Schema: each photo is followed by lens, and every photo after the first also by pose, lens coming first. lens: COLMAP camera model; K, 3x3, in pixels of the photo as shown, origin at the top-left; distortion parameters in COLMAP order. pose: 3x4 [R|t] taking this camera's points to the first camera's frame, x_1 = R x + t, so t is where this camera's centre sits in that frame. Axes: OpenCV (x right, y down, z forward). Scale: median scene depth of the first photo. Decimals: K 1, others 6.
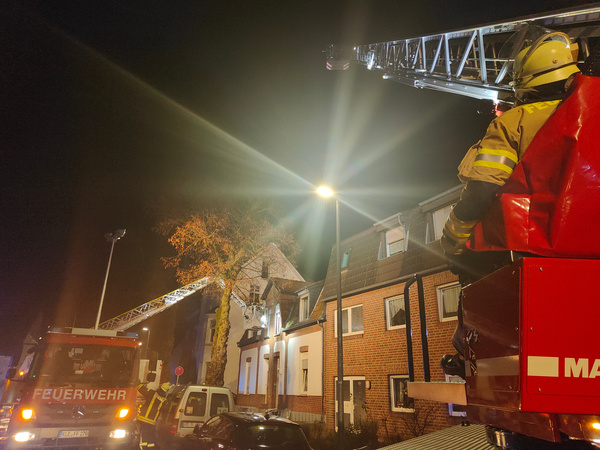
lens RADIAL K [[416.6, 0, 299.5], [0, 416.6, 218.4], [0, 0, 1]] dist [0.021178, 0.001876]
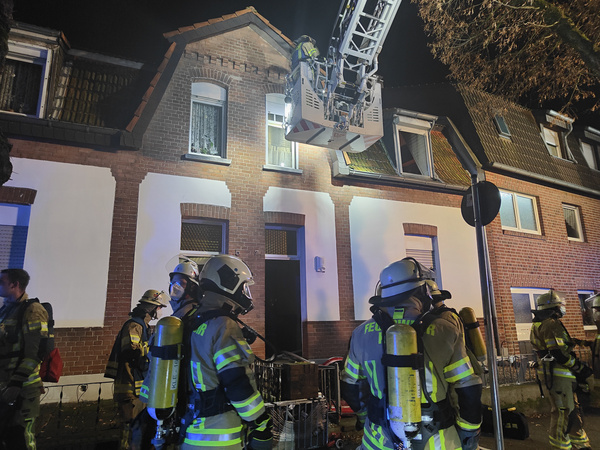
lens RADIAL K [[416.6, 0, 299.5], [0, 416.6, 218.4], [0, 0, 1]] dist [0.021178, 0.001876]
pose [[0.001214, 0.202535, 0.979274, -0.530352], [-0.371978, 0.909095, -0.187559, 0.495893], [-0.928241, -0.364040, 0.076442, 1.222944]]
